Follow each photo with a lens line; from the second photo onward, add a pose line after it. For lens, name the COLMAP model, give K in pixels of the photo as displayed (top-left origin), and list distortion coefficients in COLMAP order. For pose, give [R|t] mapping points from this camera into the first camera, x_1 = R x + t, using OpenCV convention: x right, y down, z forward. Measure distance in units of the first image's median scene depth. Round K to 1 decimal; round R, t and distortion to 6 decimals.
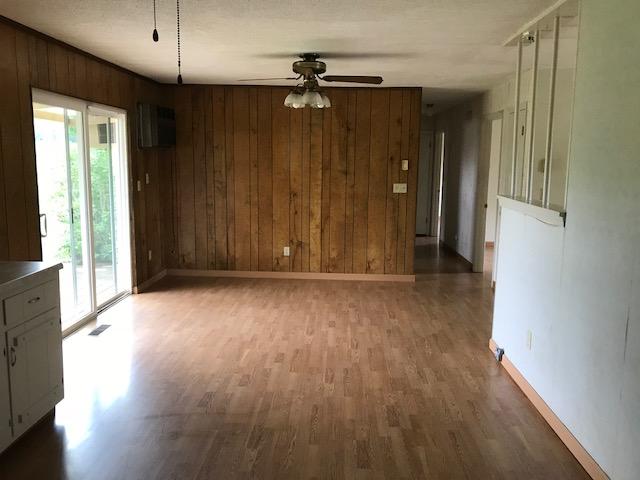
lens RADIAL K [[530.7, 0, 319.3], [0, 530.7, 237.6], [0, 0, 1]] dist [0.007827, 0.011172]
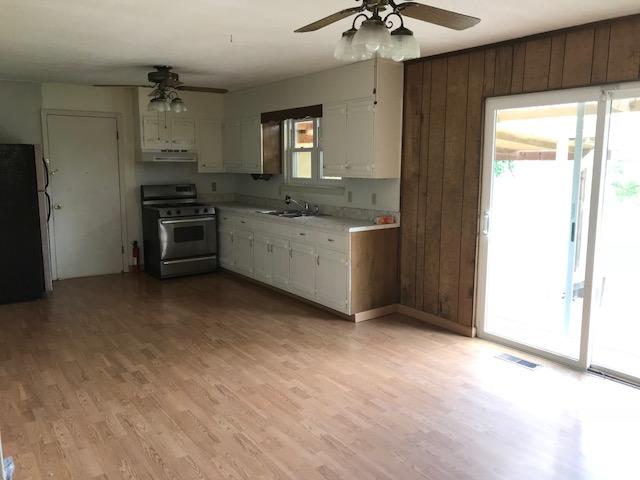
lens RADIAL K [[530.7, 0, 319.4], [0, 530.7, 239.5], [0, 0, 1]] dist [0.007827, 0.011172]
pose [[-0.791356, 0.084484, -0.605490, 0.437994], [-0.096780, 0.960605, 0.260521, -0.260600], [0.603647, 0.264764, -0.752004, 1.754623]]
